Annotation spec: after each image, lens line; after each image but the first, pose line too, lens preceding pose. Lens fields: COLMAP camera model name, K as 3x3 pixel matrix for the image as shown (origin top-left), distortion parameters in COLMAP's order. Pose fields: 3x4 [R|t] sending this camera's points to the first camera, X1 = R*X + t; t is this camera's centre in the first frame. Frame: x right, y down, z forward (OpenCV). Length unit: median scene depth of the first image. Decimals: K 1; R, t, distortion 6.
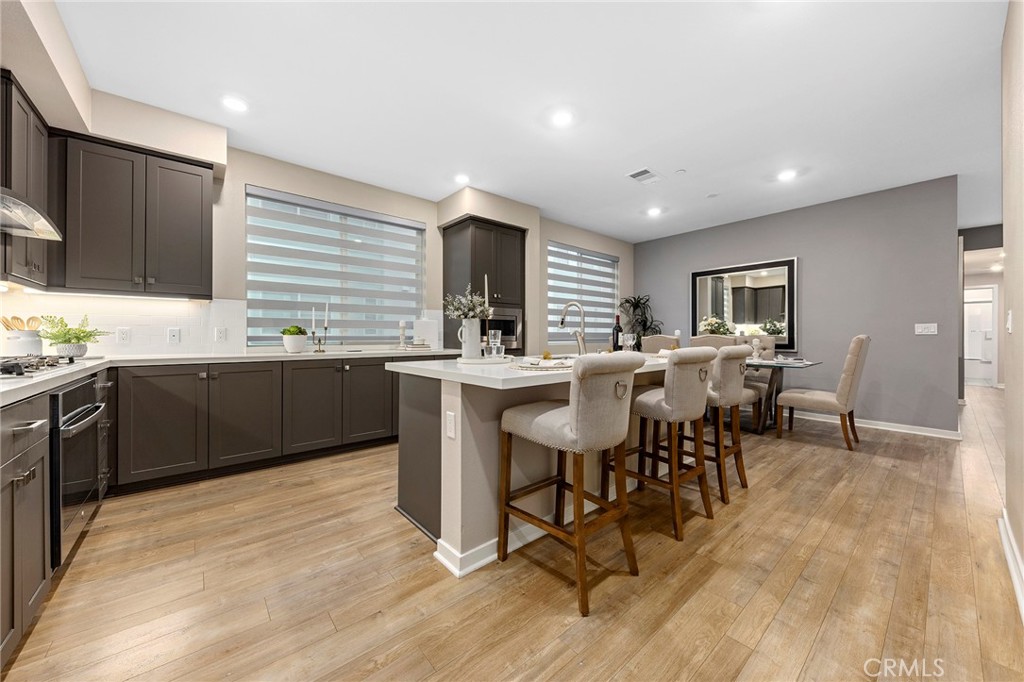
lens RADIAL K [[376.6, 0, 509.7], [0, 376.6, 339.9], [0, 0, 1]] dist [0.000707, -0.000692]
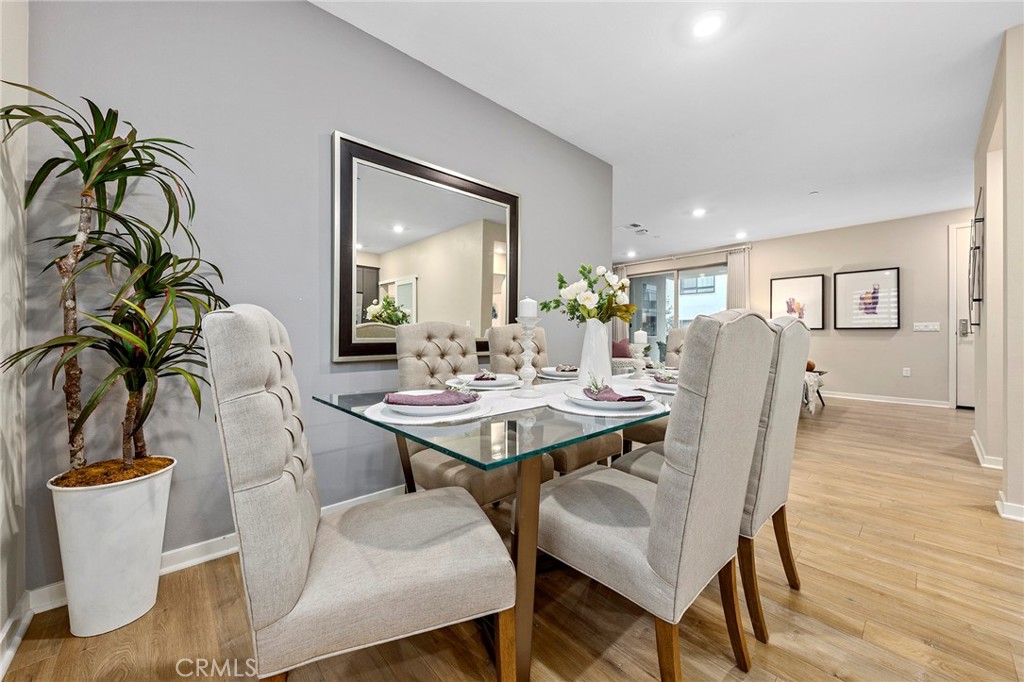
lens RADIAL K [[376.6, 0, 488.3], [0, 376.6, 333.1], [0, 0, 1]] dist [0.000707, -0.000692]
pose [[-0.009062, 0.001506, 0.999958, 0.259973], [0.004152, 0.999990, -0.001468, 0.001214], [-0.999950, 0.004139, -0.009068, 1.624332]]
